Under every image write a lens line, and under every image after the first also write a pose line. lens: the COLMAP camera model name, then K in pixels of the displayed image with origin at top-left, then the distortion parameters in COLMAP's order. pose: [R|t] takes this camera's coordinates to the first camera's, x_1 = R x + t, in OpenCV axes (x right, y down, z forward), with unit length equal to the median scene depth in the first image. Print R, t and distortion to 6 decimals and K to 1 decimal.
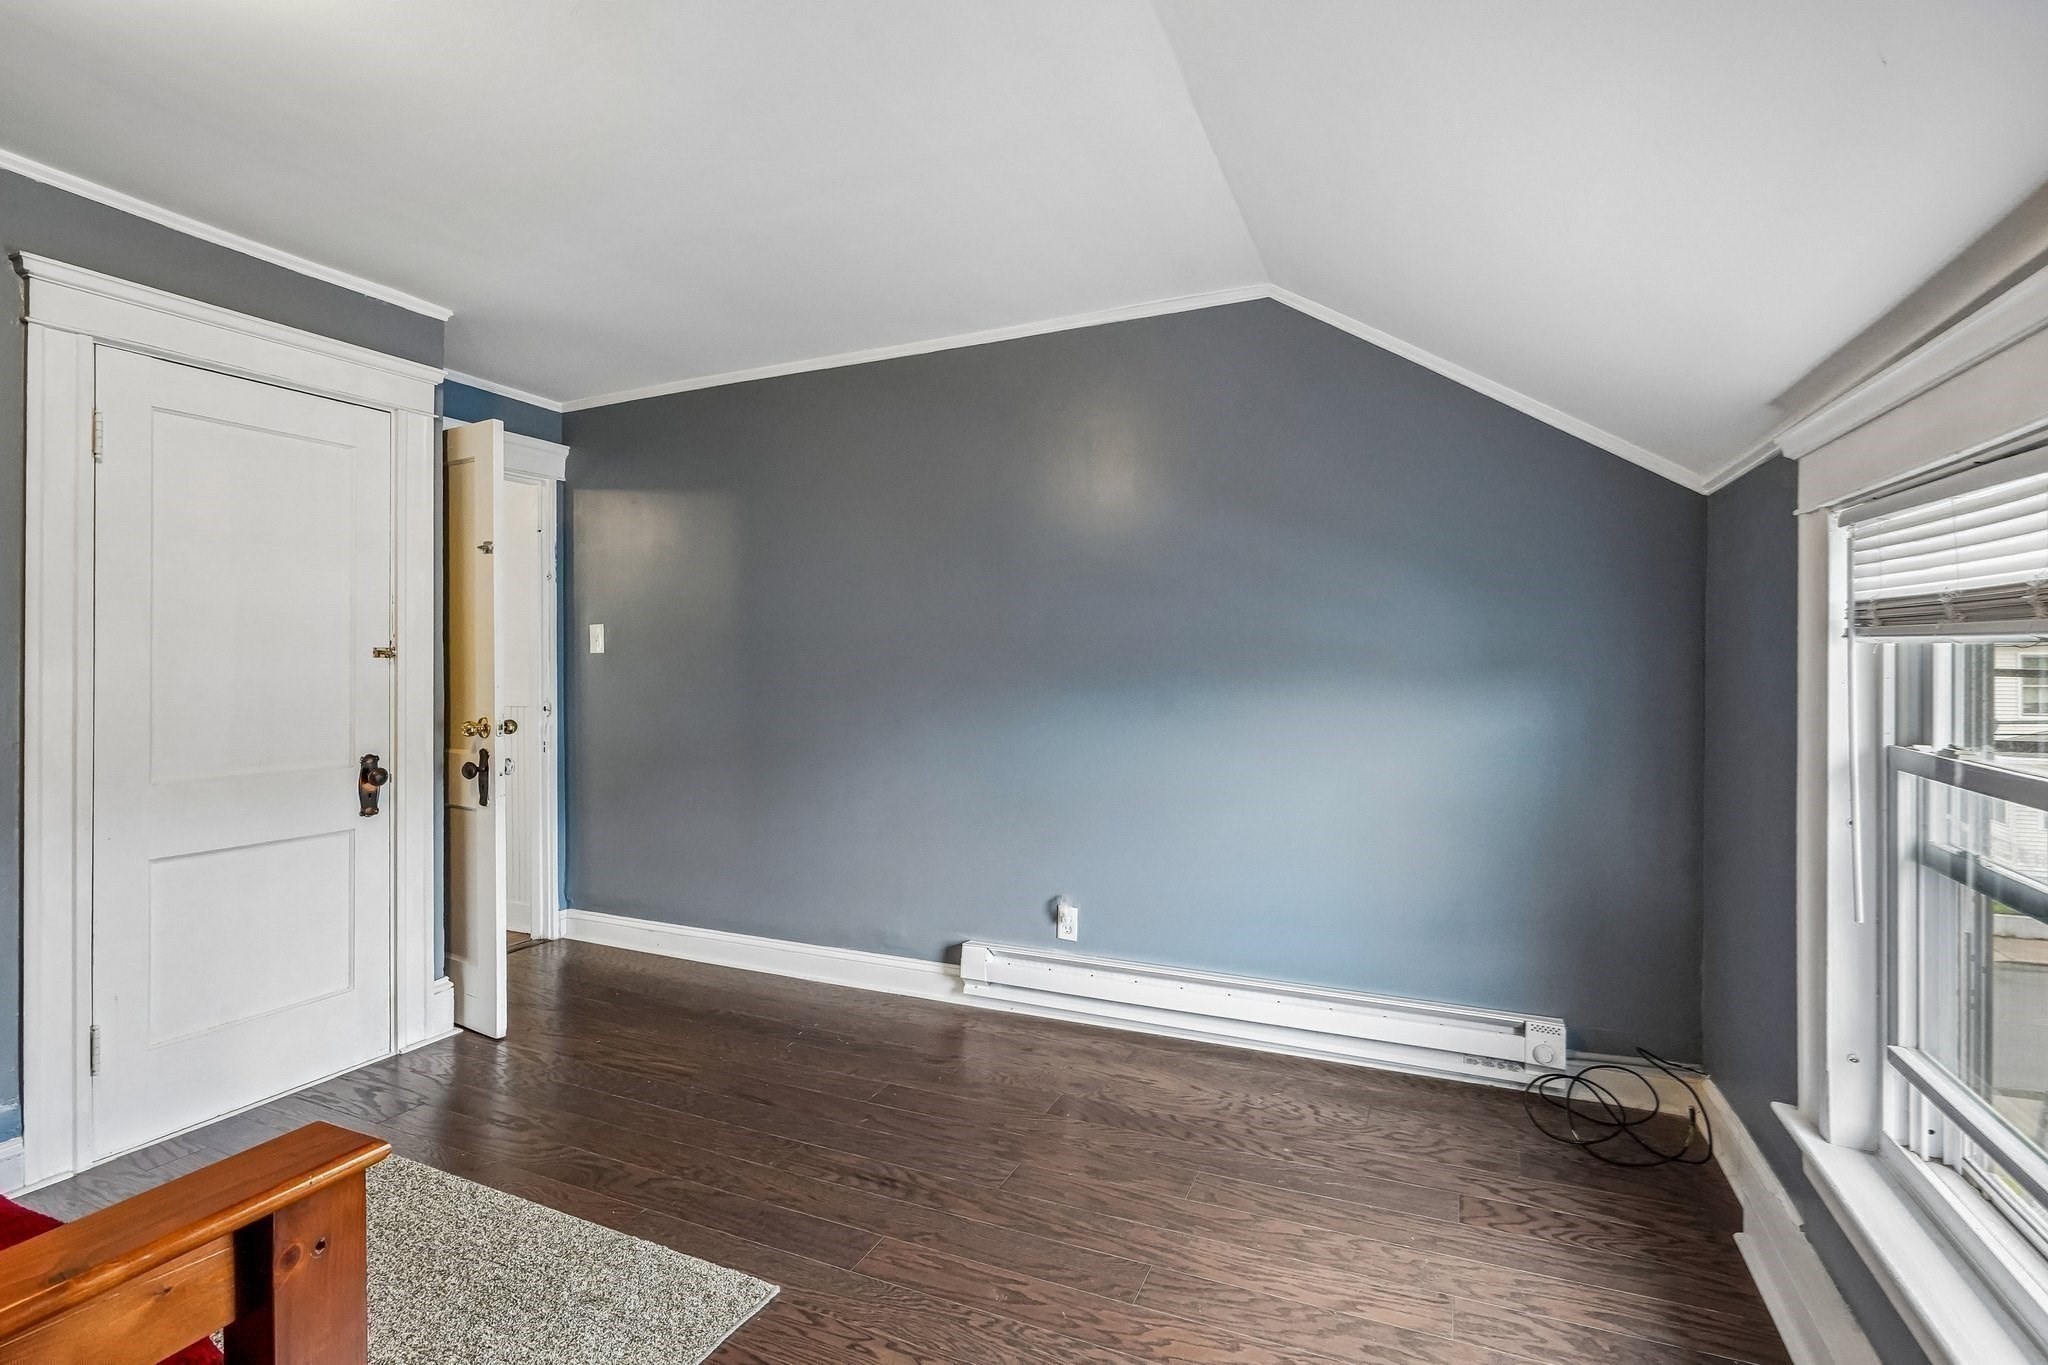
lens RADIAL K [[933.5, 0, 1017.6], [0, 933.5, 634.9], [0, 0, 1]] dist [0.014162, 0.000299]
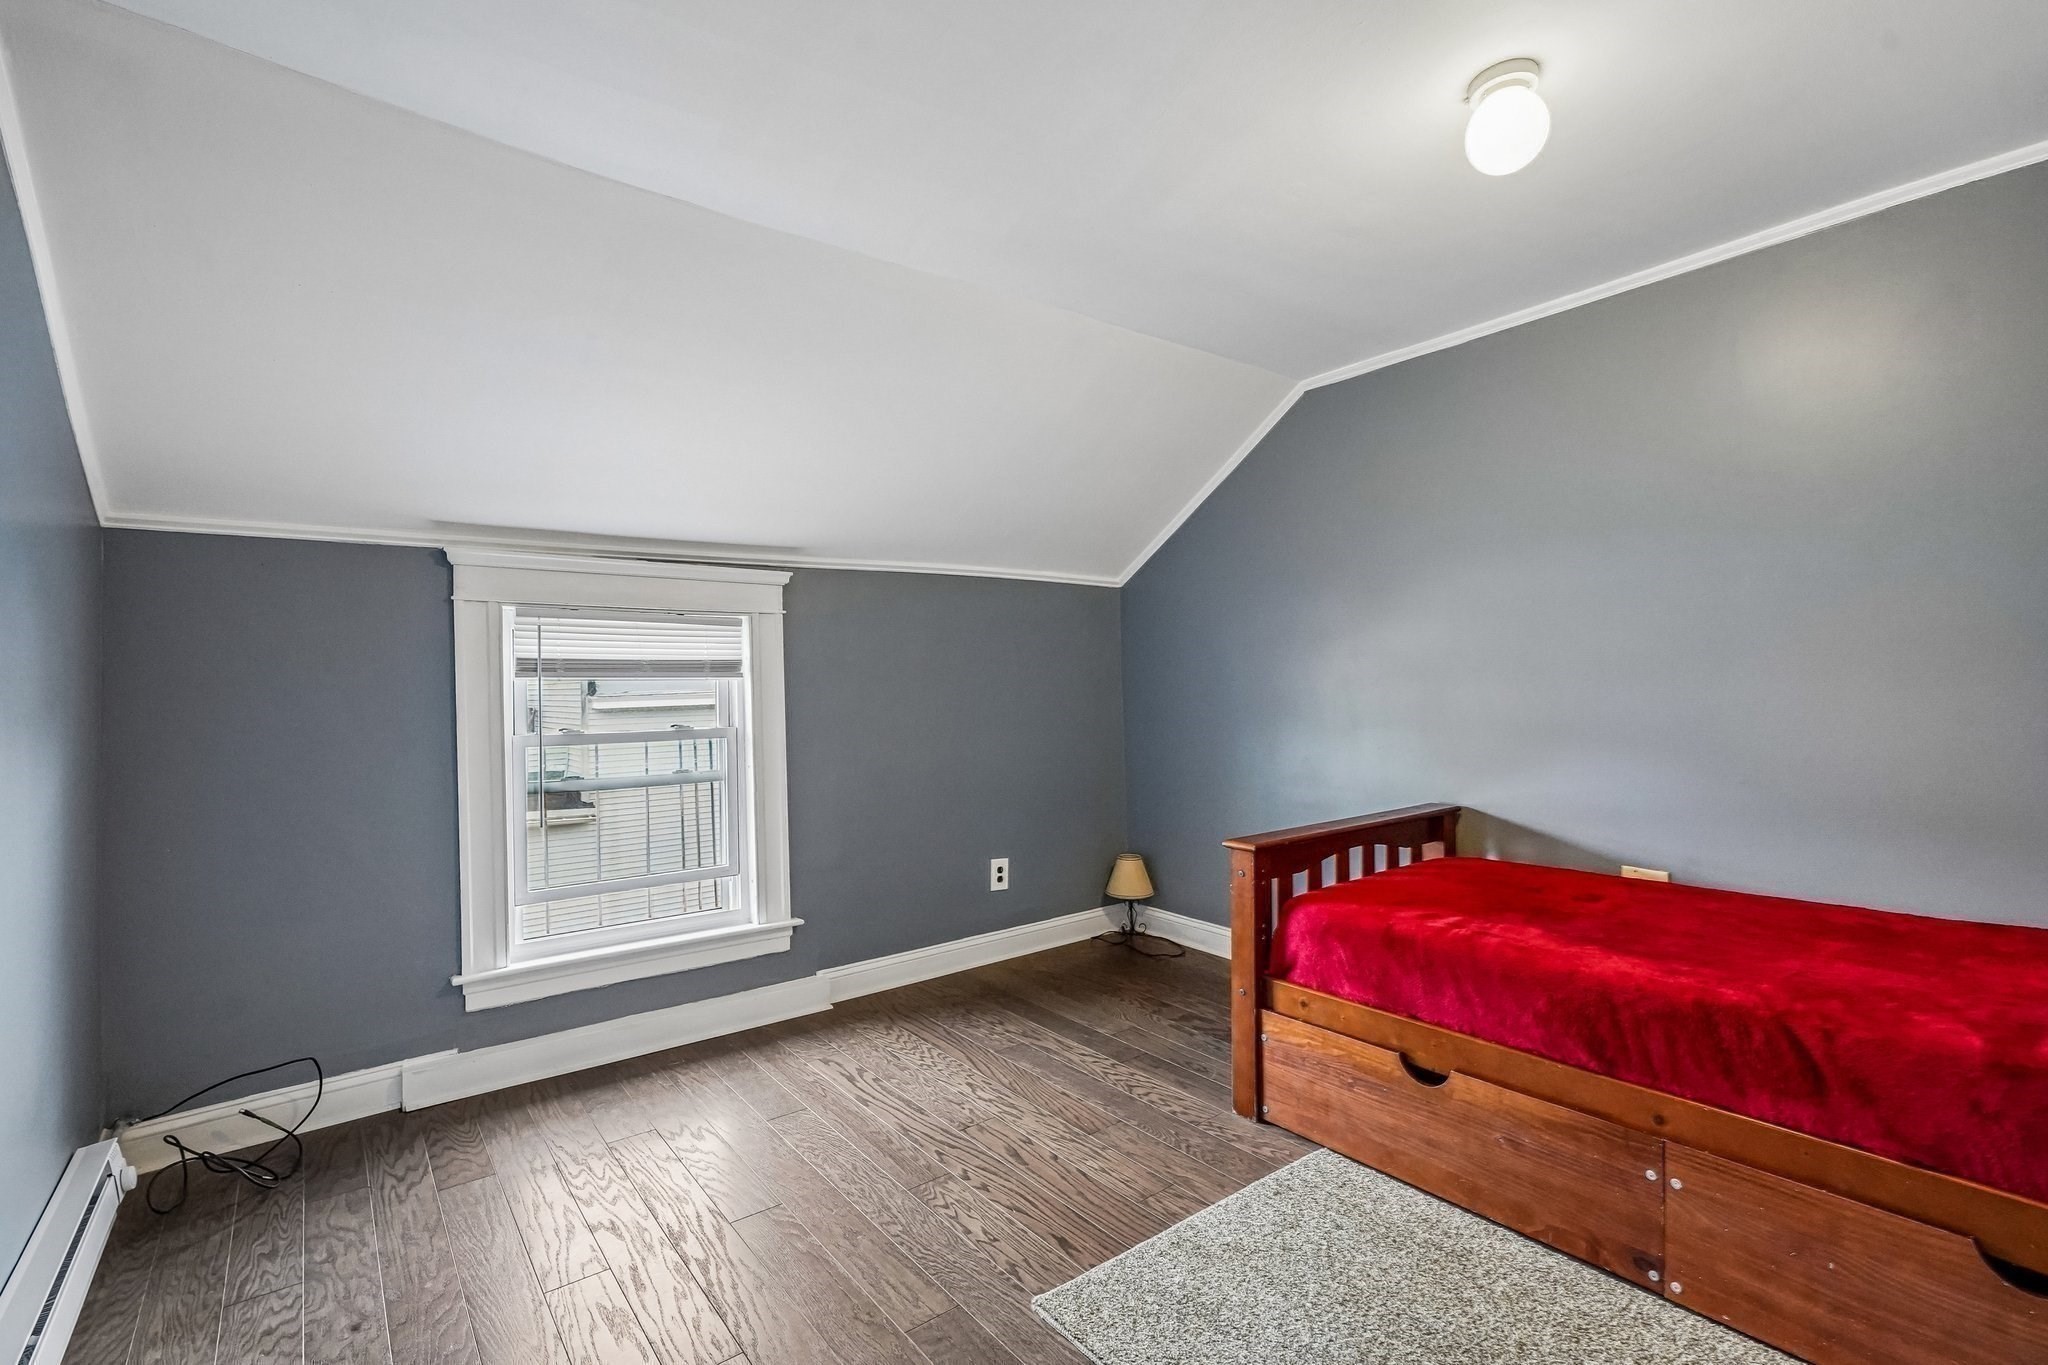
lens RADIAL K [[952.5, 0, 1019.1], [0, 952.5, 667.0], [0, 0, 1]] dist [0.005146, 0.000704]
pose [[-0.884156, 0.030822, 0.466174, -0.465586], [0.013983, 0.999120, -0.039539, 0.038584], [-0.466983, -0.028440, -0.883809, 1.218922]]
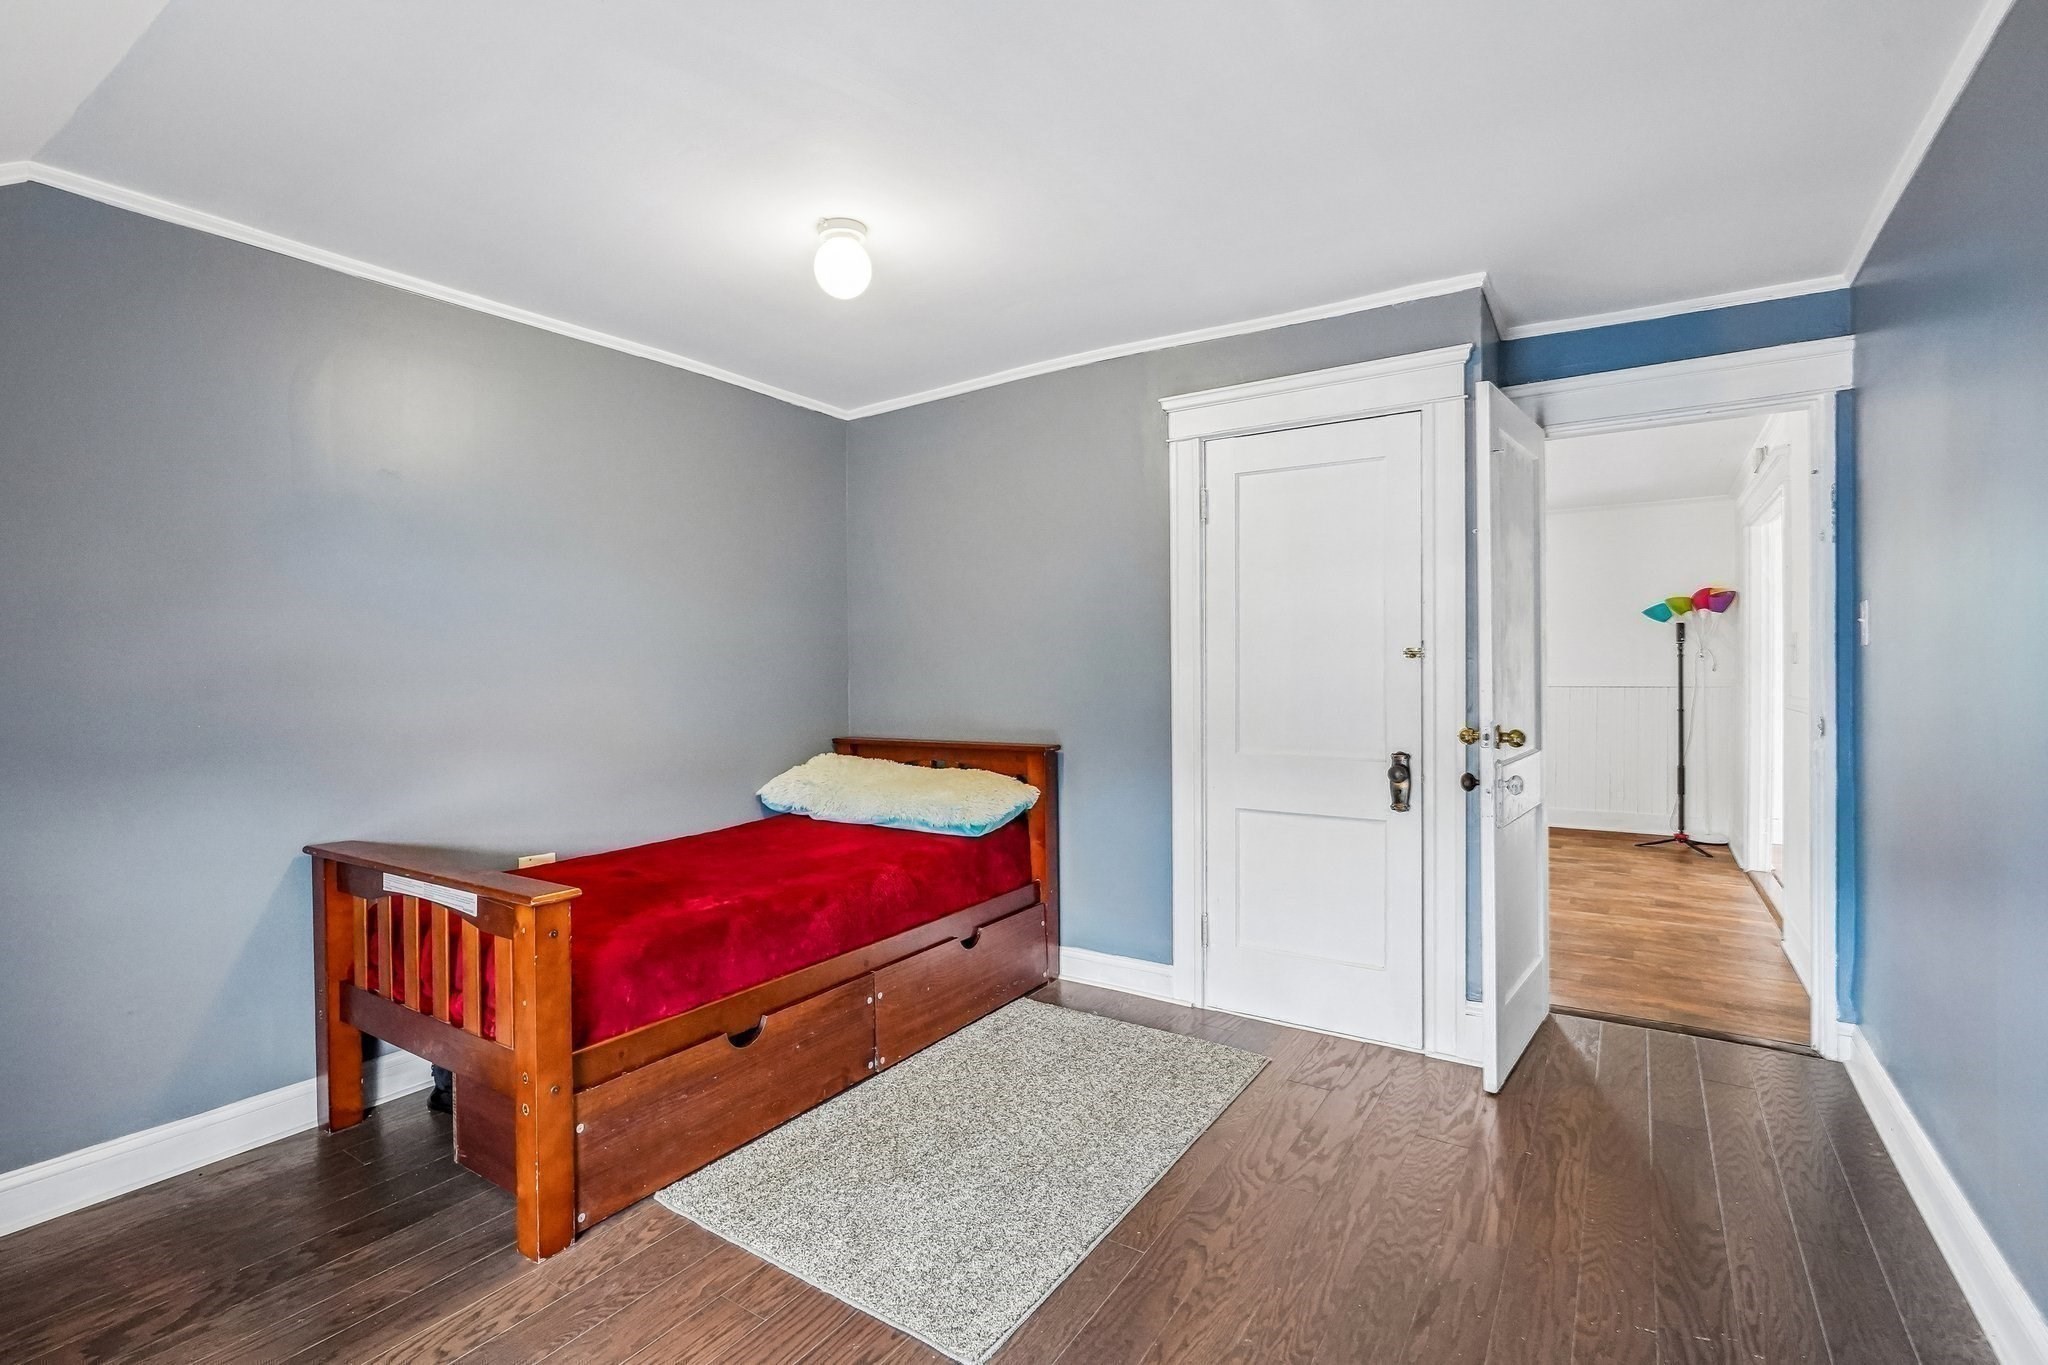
lens RADIAL K [[952.5, 0, 1019.1], [0, 952.5, 667.0], [0, 0, 1]] dist [0.005146, 0.000704]
pose [[-0.138407, 0.006606, -0.990353, 0.411361], [0.033732, 0.999429, 0.001952, 0.018768], [0.989801, -0.033137, -0.138551, 0.750338]]
